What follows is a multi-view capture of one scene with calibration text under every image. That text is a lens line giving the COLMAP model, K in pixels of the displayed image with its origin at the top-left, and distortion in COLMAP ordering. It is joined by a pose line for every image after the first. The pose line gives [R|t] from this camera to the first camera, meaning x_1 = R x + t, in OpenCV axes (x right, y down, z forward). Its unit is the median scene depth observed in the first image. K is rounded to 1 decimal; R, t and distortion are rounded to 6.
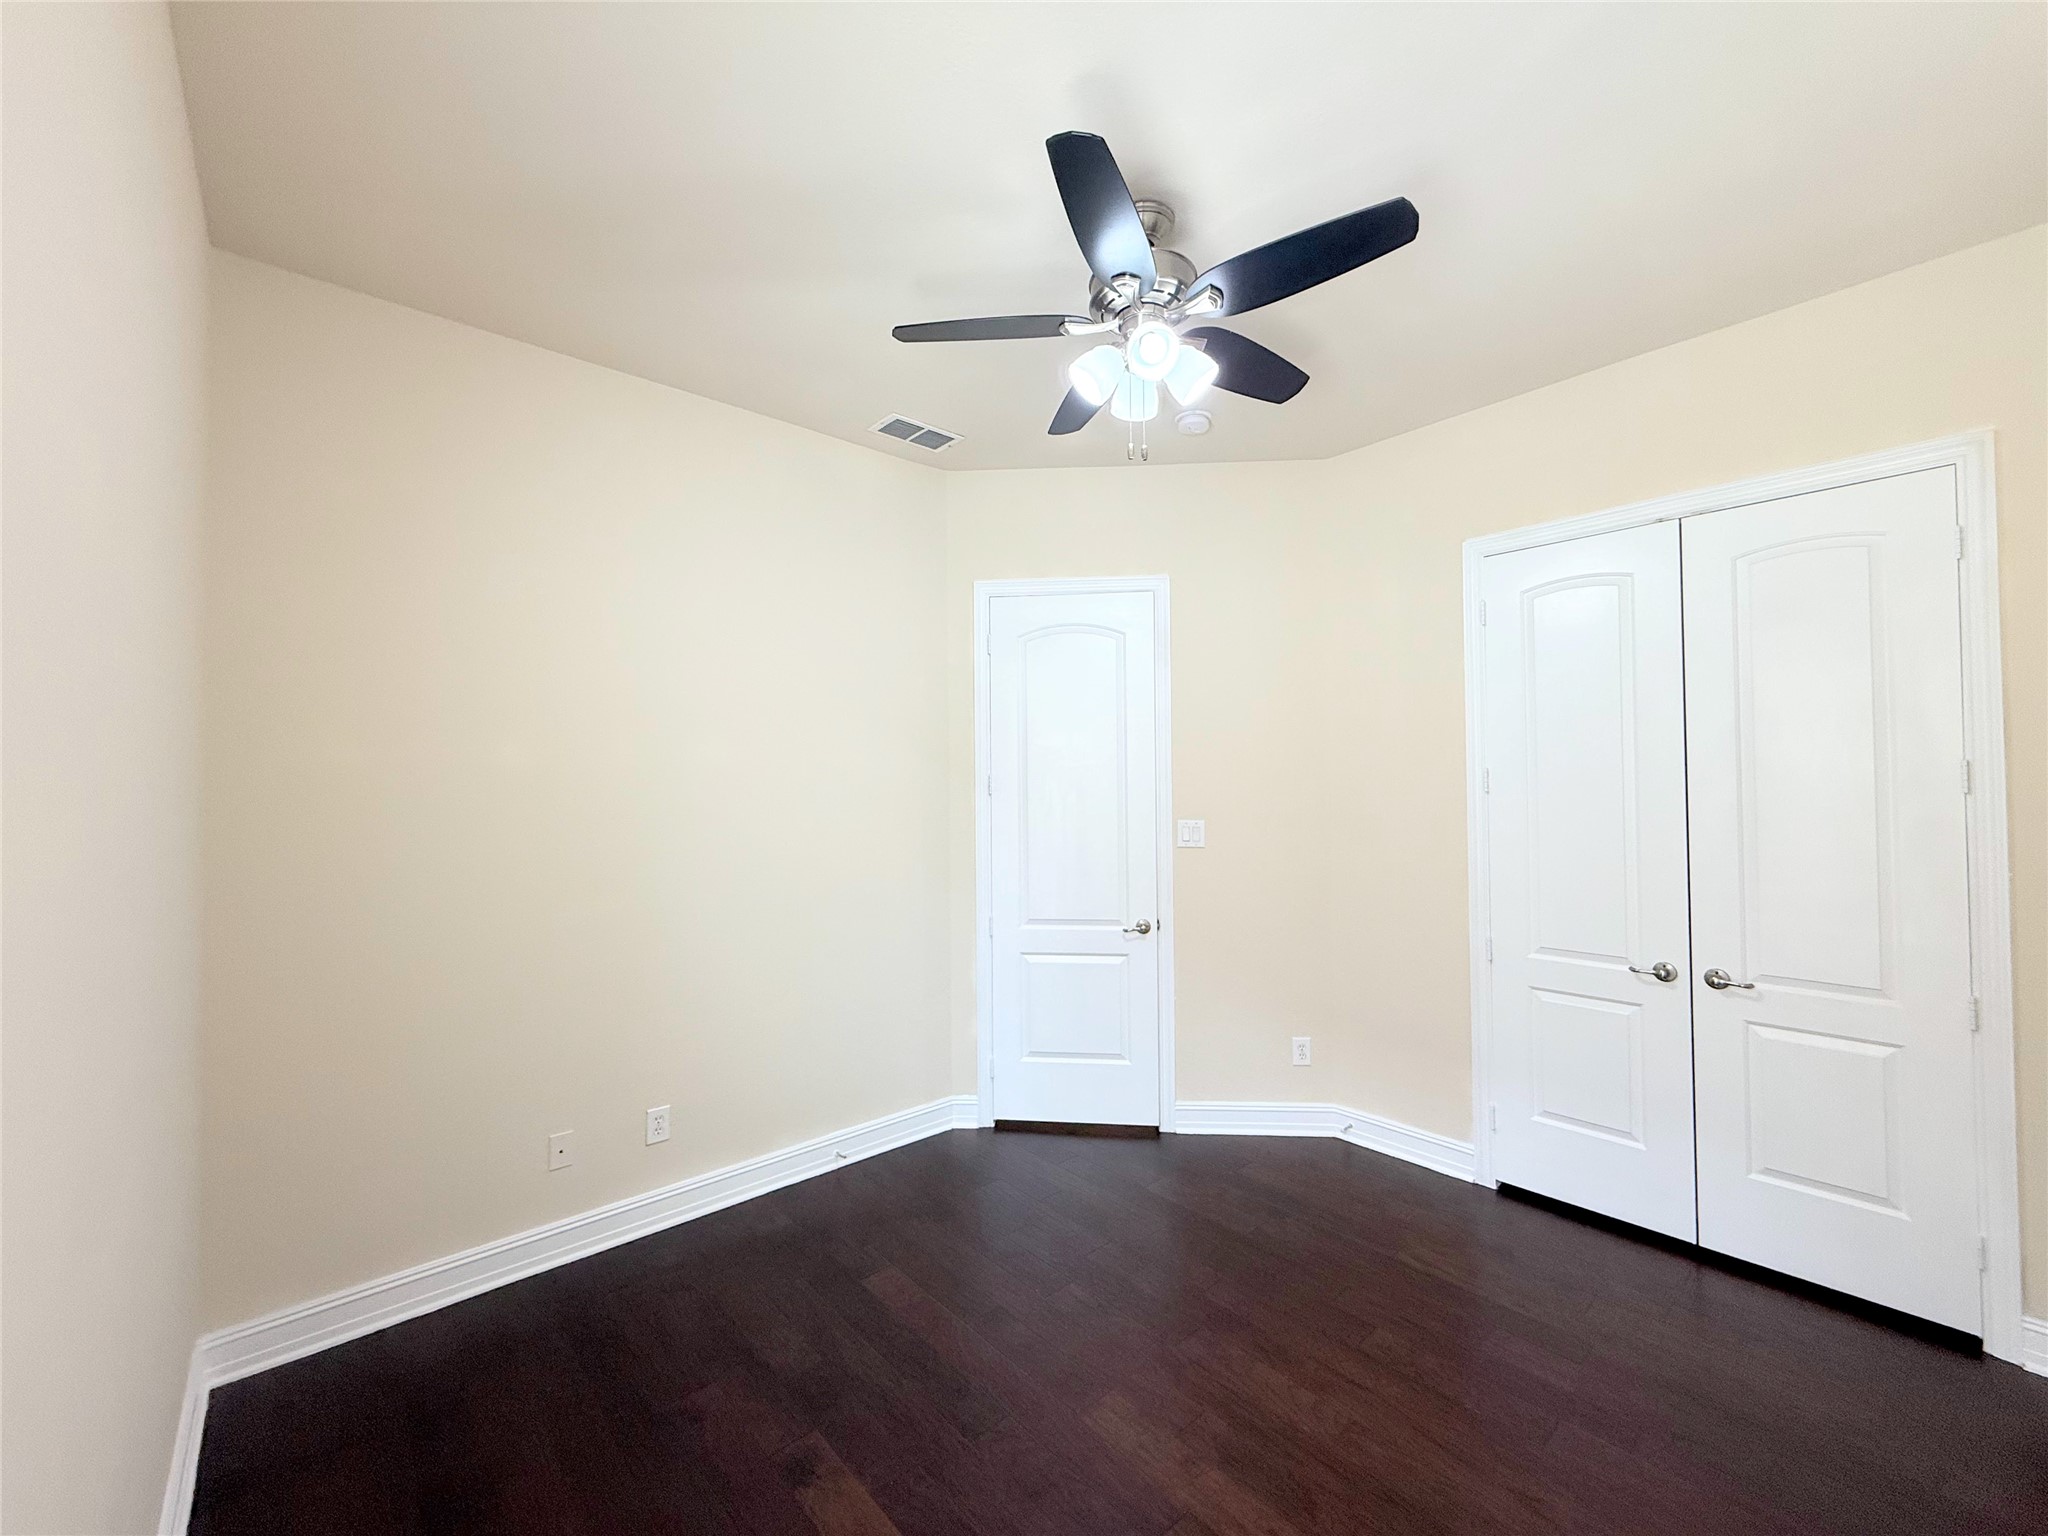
lens RADIAL K [[813.4, 0, 1021.1], [0, 813.4, 769.2], [0, 0, 1]] dist [0.000919, 0.000108]
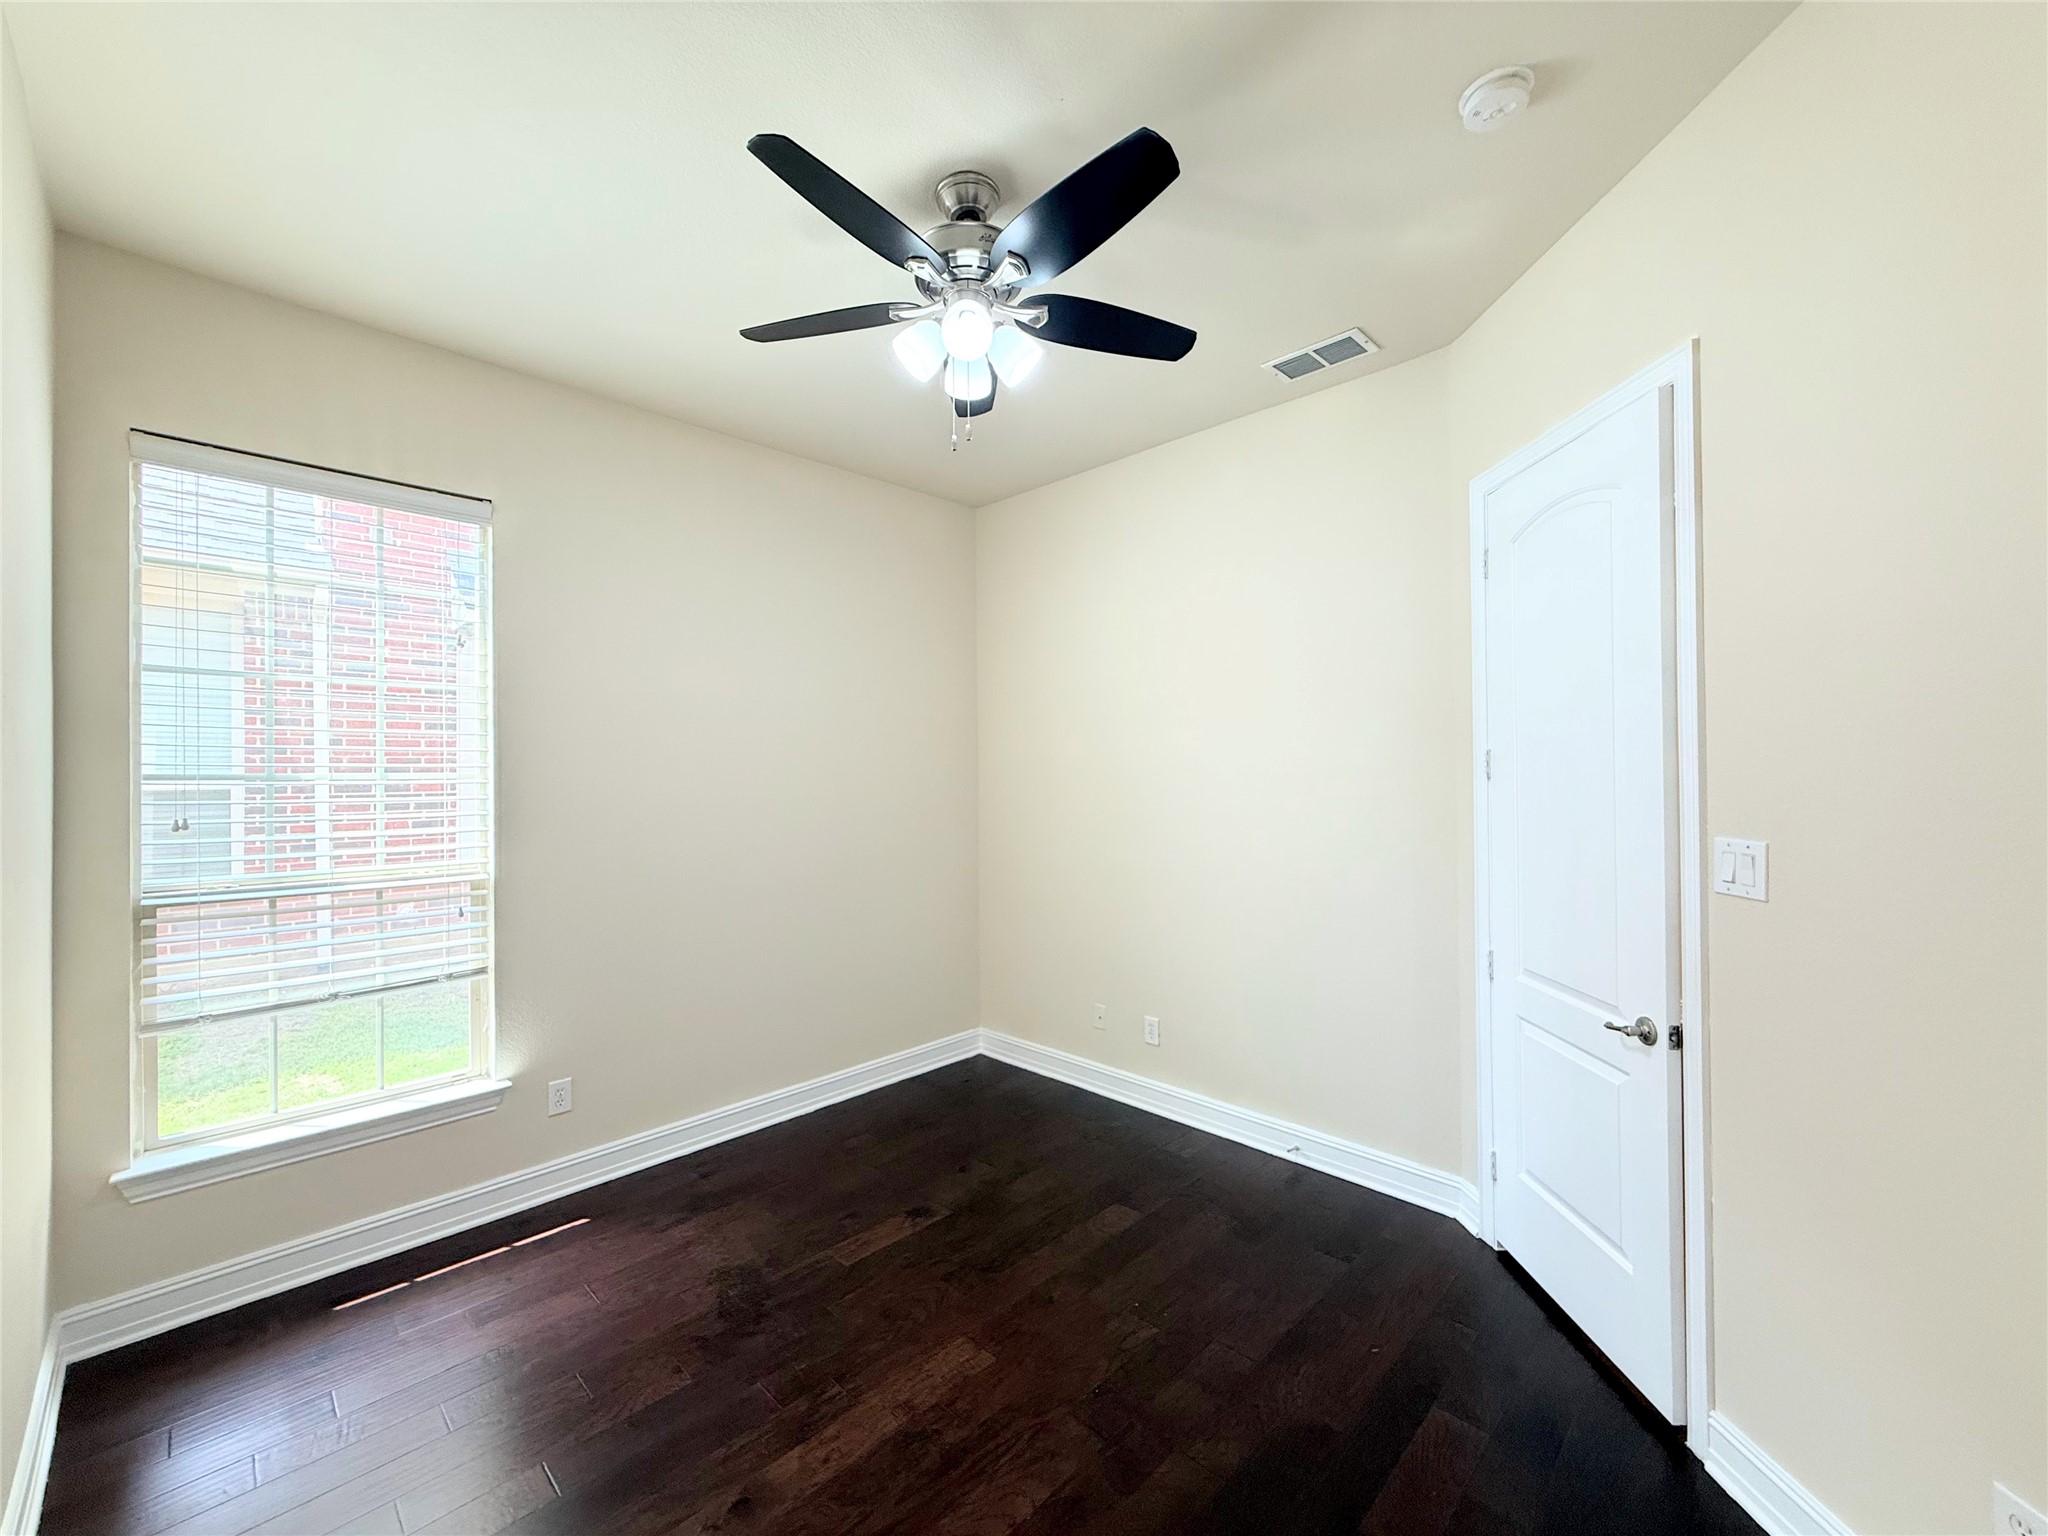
lens RADIAL K [[813.4, 0, 1015.2], [0, 813.4, 770.7], [0, 0, 1]] dist [0.000919, 0.000108]
pose [[0.073081, 0.003355, -0.997320, 0.723240], [0.027274, 0.999614, 0.005361, 0.010793], [0.996953, -0.027593, 0.072961, 0.617161]]
